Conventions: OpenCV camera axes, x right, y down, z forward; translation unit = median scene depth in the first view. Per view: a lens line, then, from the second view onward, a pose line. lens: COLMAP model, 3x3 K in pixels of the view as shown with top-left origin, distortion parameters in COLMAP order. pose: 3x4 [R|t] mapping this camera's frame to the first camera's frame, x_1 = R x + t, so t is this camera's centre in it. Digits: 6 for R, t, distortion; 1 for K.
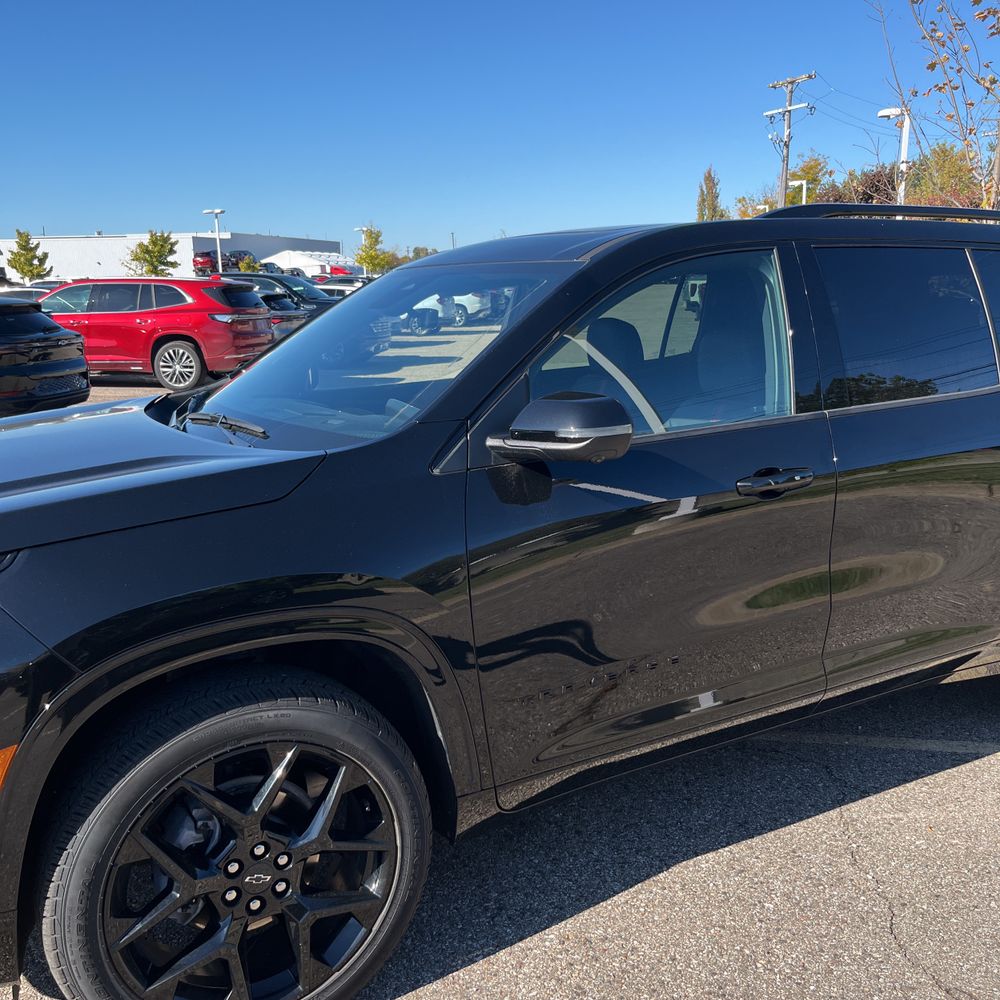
lens RADIAL K [[1034.9, 0, 503.7], [0, 1034.9, 499.8], [0, 0, 1]] dist [0.013711, 0.003914]
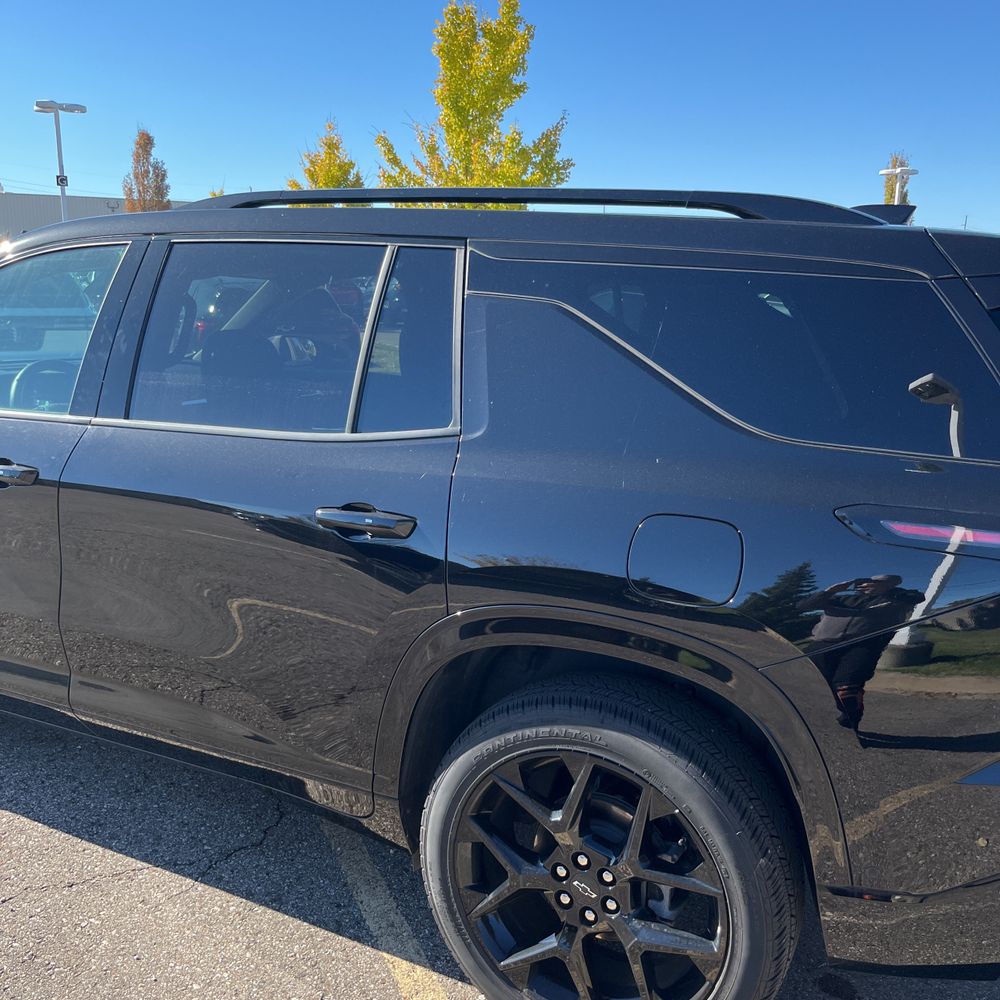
lens RADIAL K [[1027.0, 0, 500.6], [0, 1027.0, 494.9], [0, 0, 1]] dist [0.017095, 0.039649]
pose [[0.548574, 0.201465, -0.811467, 1.157384], [-0.203892, 0.973470, 0.103849, -0.170466], [0.810860, 0.108482, 0.575098, 0.699770]]
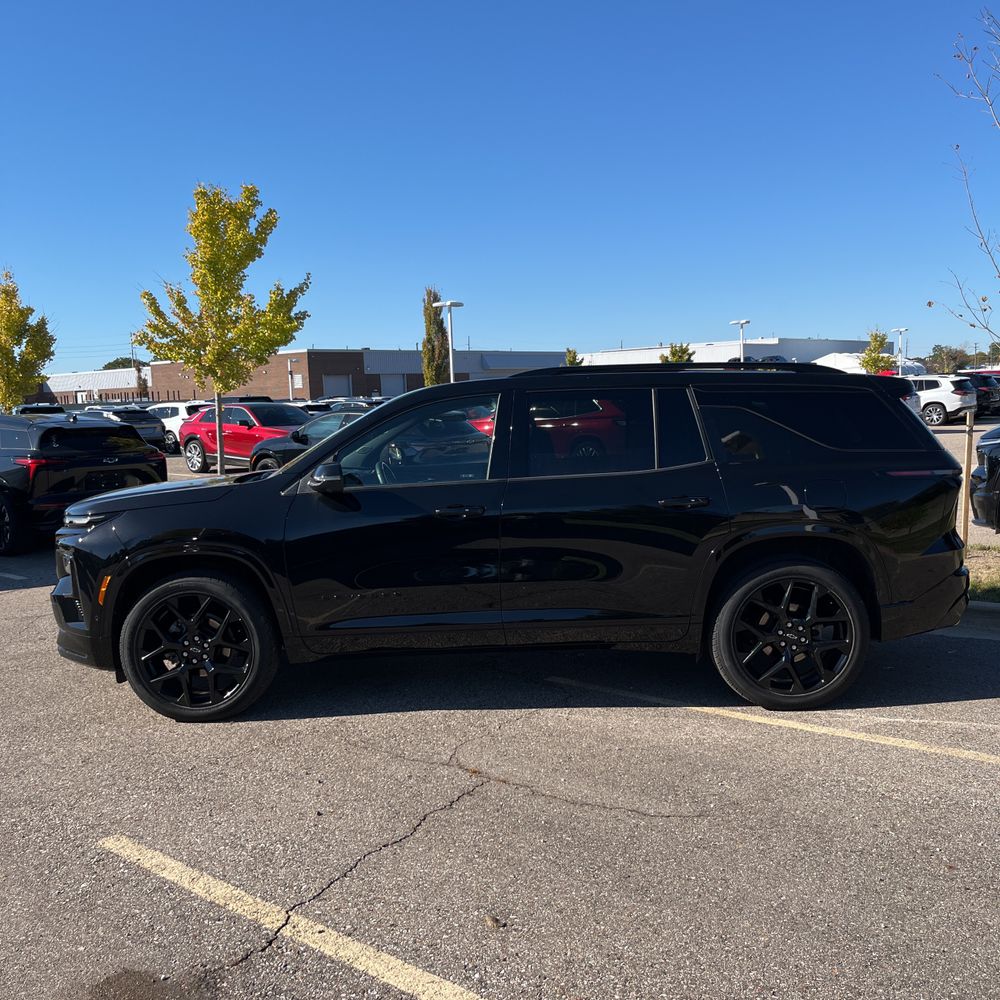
lens RADIAL K [[1053.0, 0, 494.8], [0, 1053.0, 486.0], [0, 0, 1]] dist [0.020623, 0.011868]
pose [[0.853315, 0.033695, -0.520306, 1.168716], [-0.090673, 0.992294, -0.084444, 0.083520], [0.513452, 0.119235, 0.849794, -0.581201]]
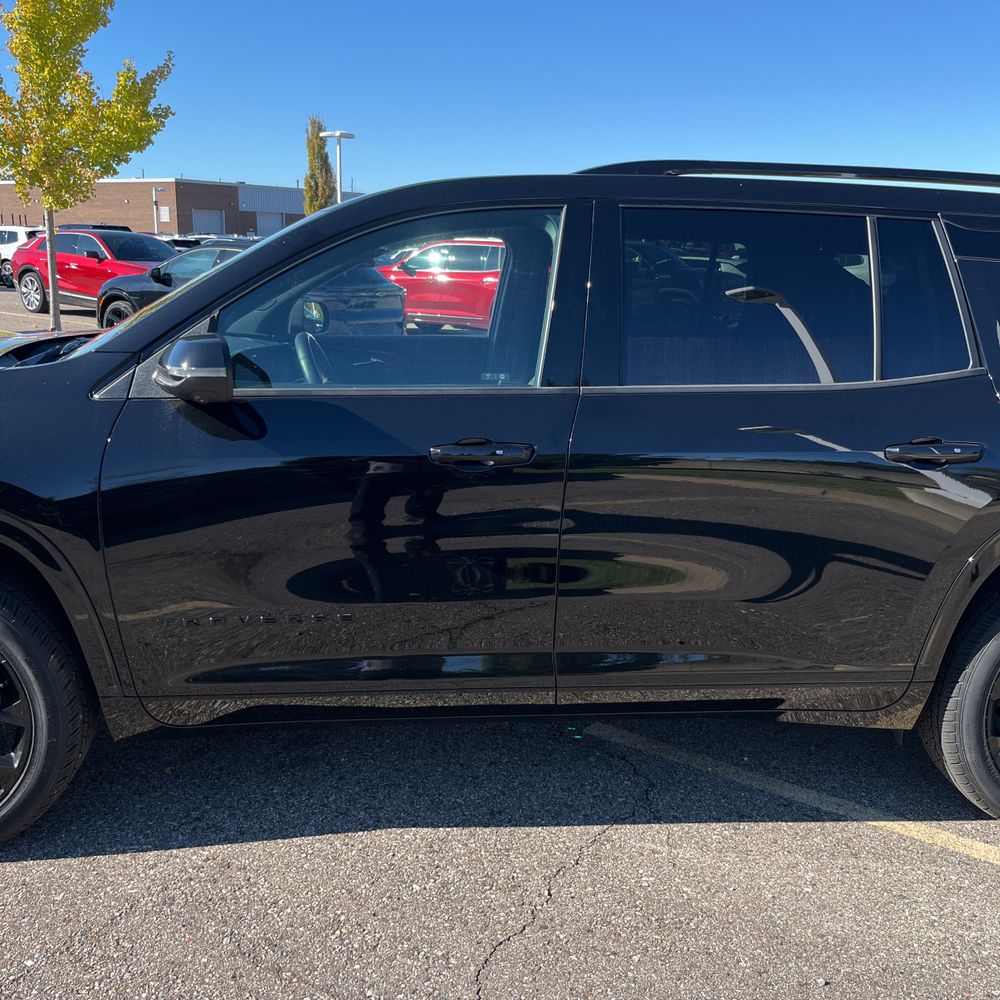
lens RADIAL K [[1034.9, 0, 503.7], [0, 1034.9, 499.8], [0, 0, 1]] dist [0.013711, 0.003914]
pose [[0.909441, 0.138197, -0.392198, 0.562479], [-0.128095, 0.990400, 0.051952, -0.023190], [0.395613, 0.002991, 0.918412, 0.123101]]
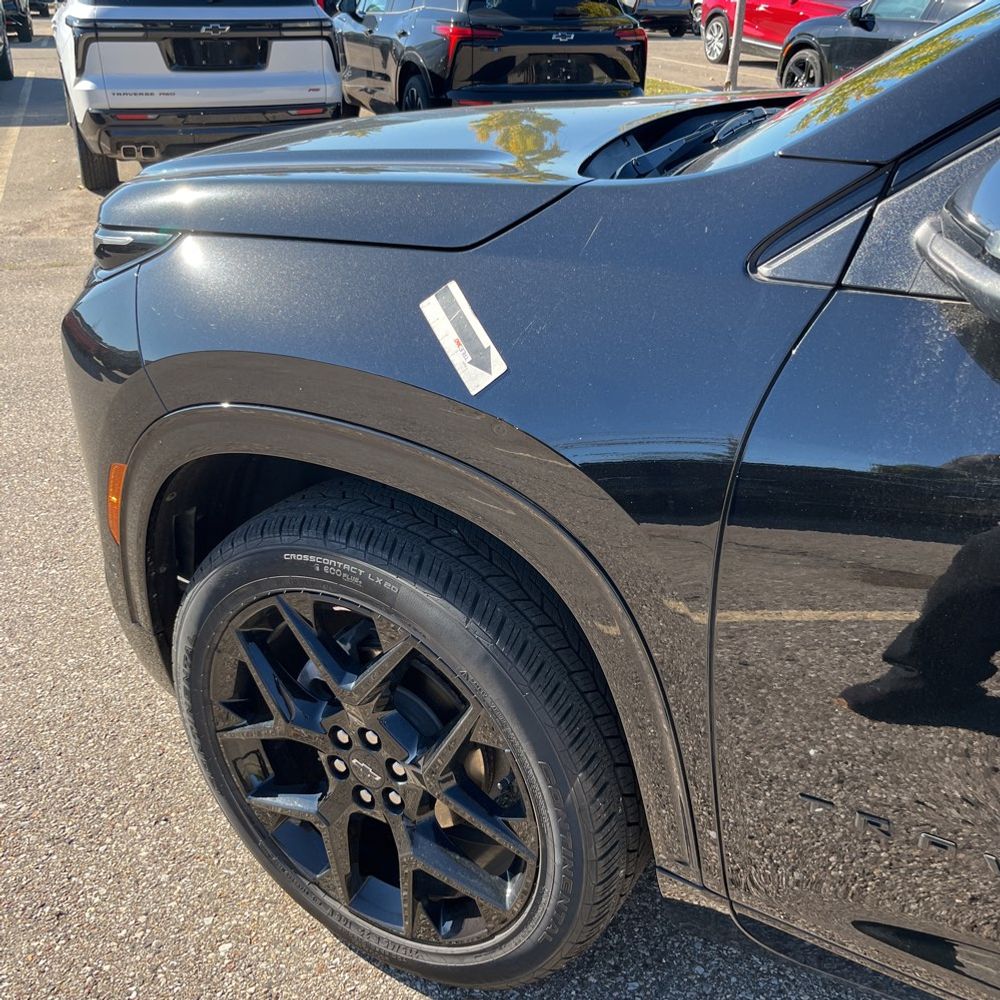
lens RADIAL K [[1007.5, 0, 504.5], [0, 1007.5, 496.7], [0, 0, 1]] dist [0.044401, -0.016940]
pose [[0.509263, 0.410726, -0.756277, 0.183472], [-0.198732, 0.911141, 0.361008, -0.055262], [0.837351, -0.033552, 0.545635, 0.485434]]
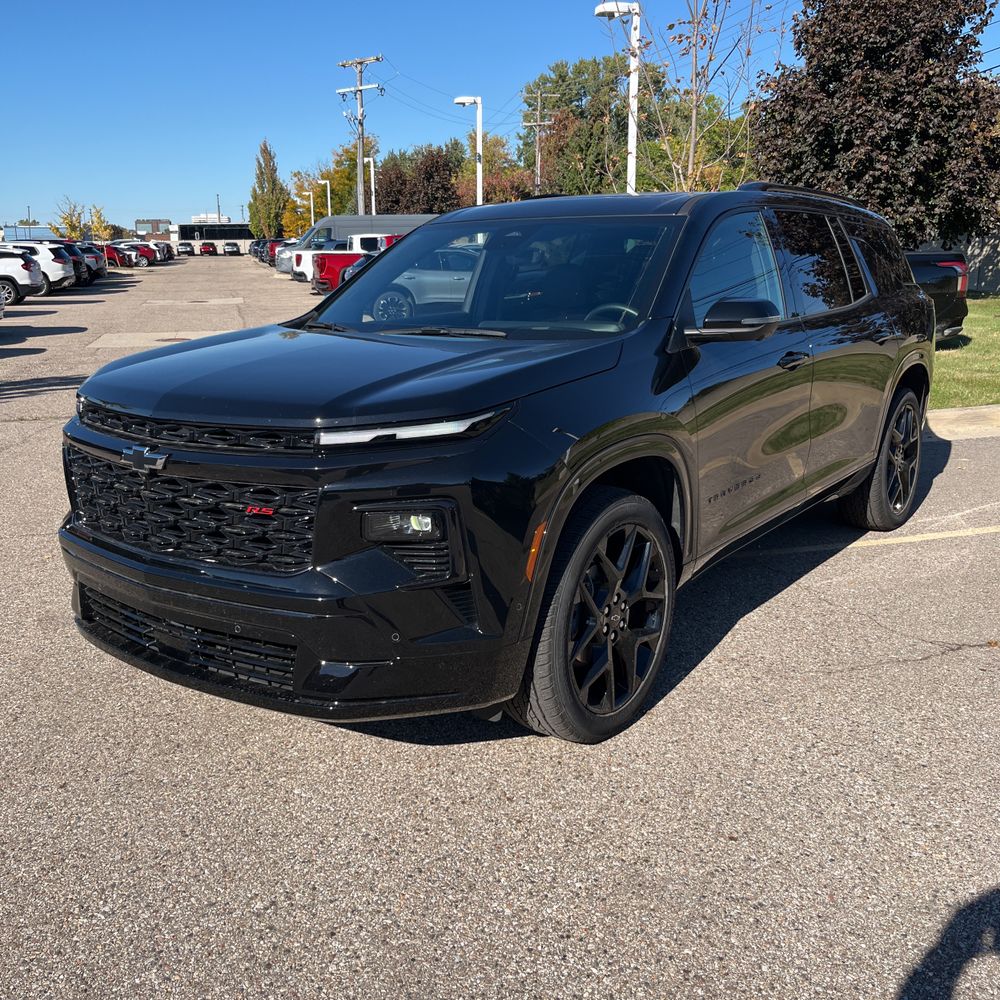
lens RADIAL K [[1007.5, 0, 504.5], [0, 1007.5, 496.7], [0, 0, 1]] dist [0.044401, -0.016940]
pose [[0.915199, -0.082594, 0.394447, -0.653960], [0.071641, 0.996527, 0.042444, 0.077904], [-0.396583, -0.010587, 0.917938, -0.199053]]
